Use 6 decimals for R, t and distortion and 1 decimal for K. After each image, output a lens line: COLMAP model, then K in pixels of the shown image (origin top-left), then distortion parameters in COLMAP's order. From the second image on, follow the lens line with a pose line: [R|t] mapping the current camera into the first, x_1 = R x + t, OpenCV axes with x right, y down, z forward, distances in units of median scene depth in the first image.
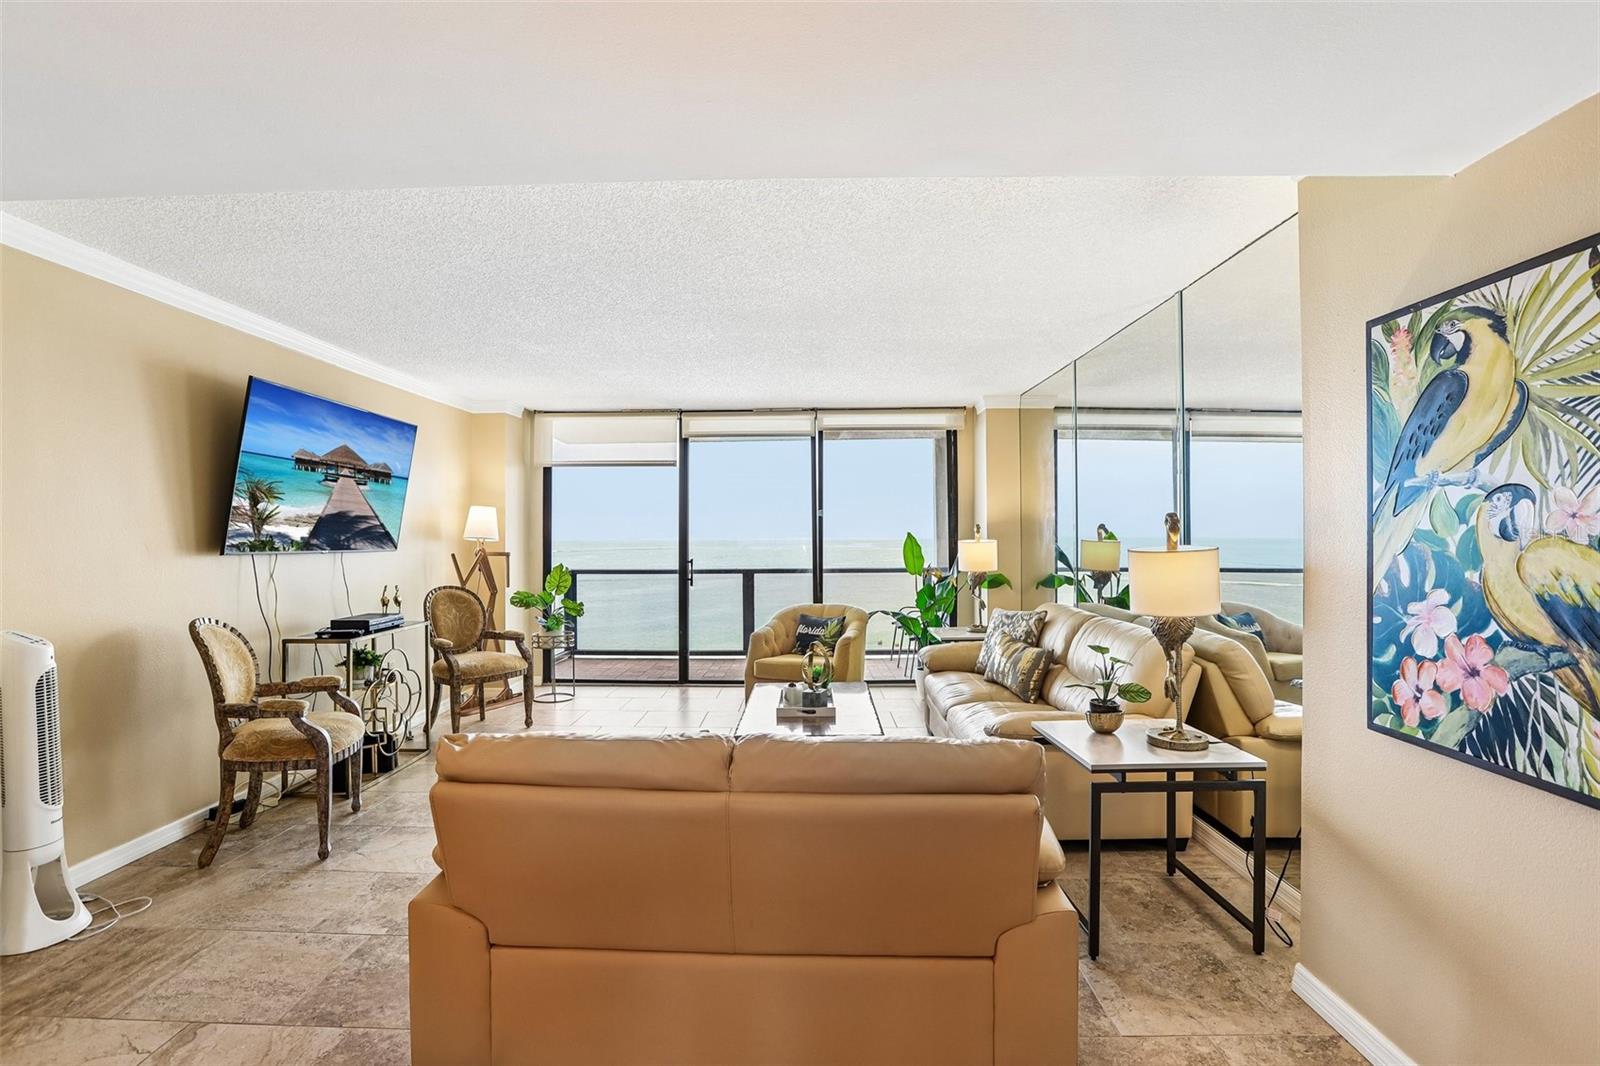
lens RADIAL K [[738.9, 0, 801.6], [0, 738.9, 532.2], [0, 0, 1]] dist [-0.045891, 0.017568]
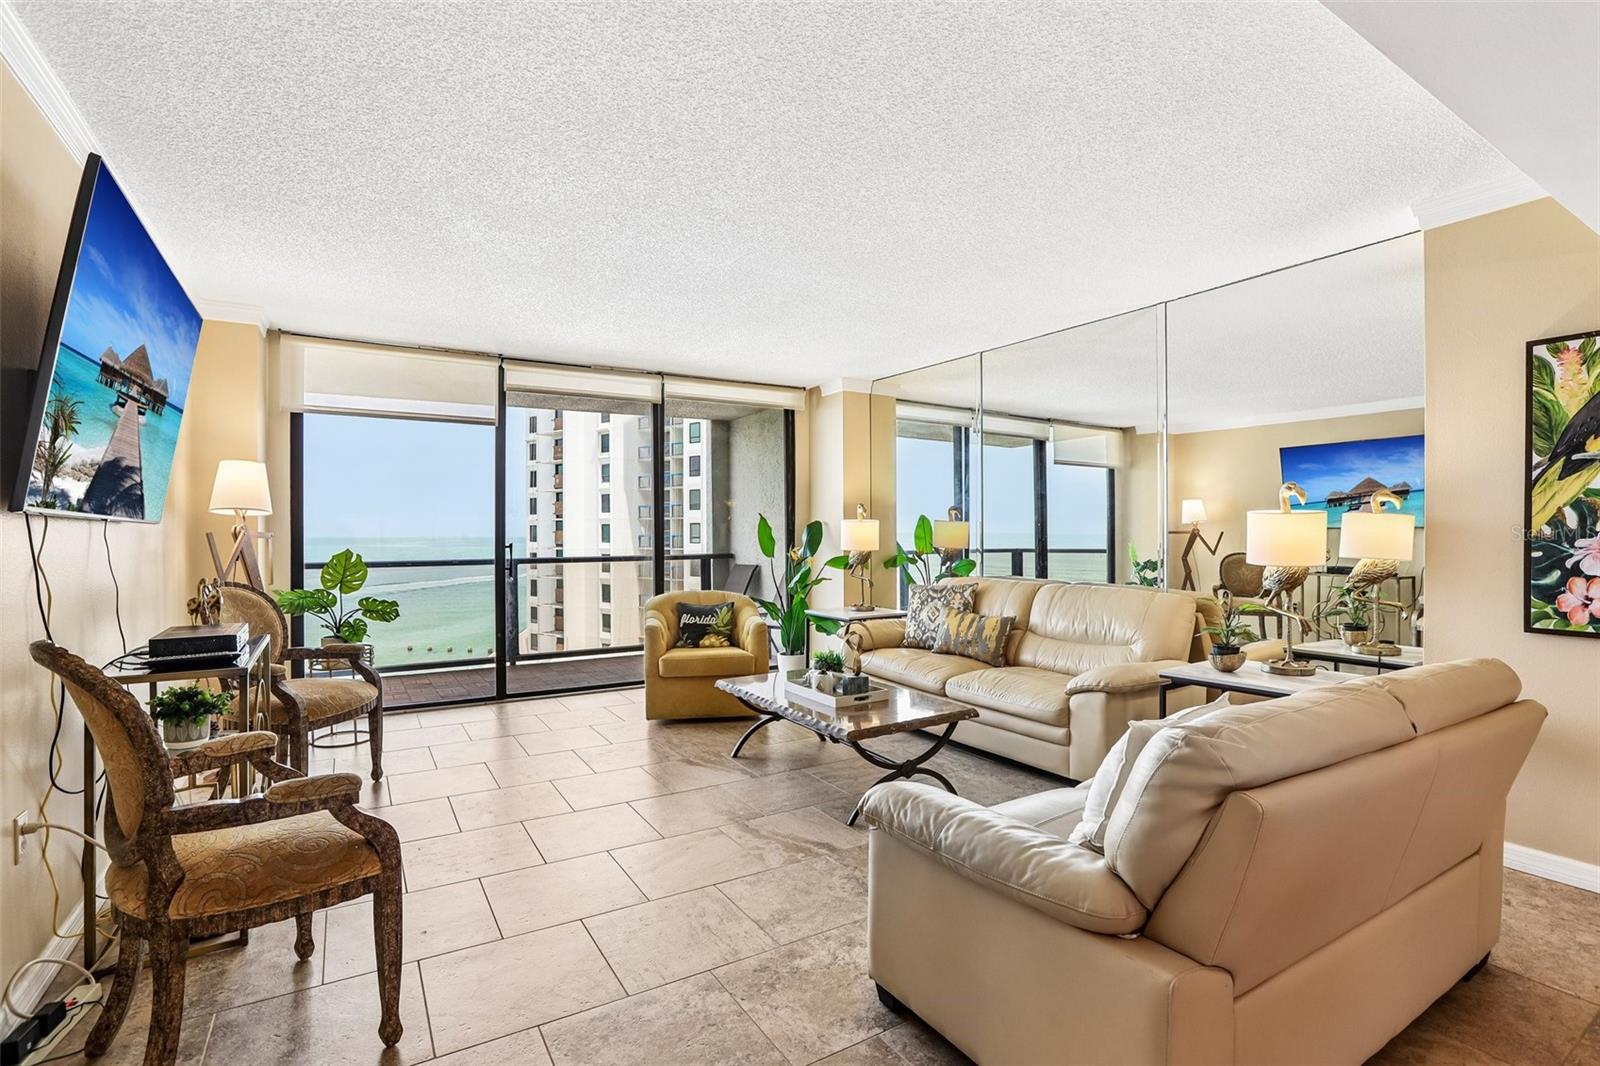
lens RADIAL K [[739.9, 0, 795.9], [0, 739.9, 534.1], [0, 0, 1]] dist [-0.050033, 0.016904]
pose [[0.843058, 0.000114, 0.537822, -1.219406], [-0.003251, 0.999983, 0.004884, 0.083392], [-0.537813, -0.005865, 0.843044, 0.624932]]
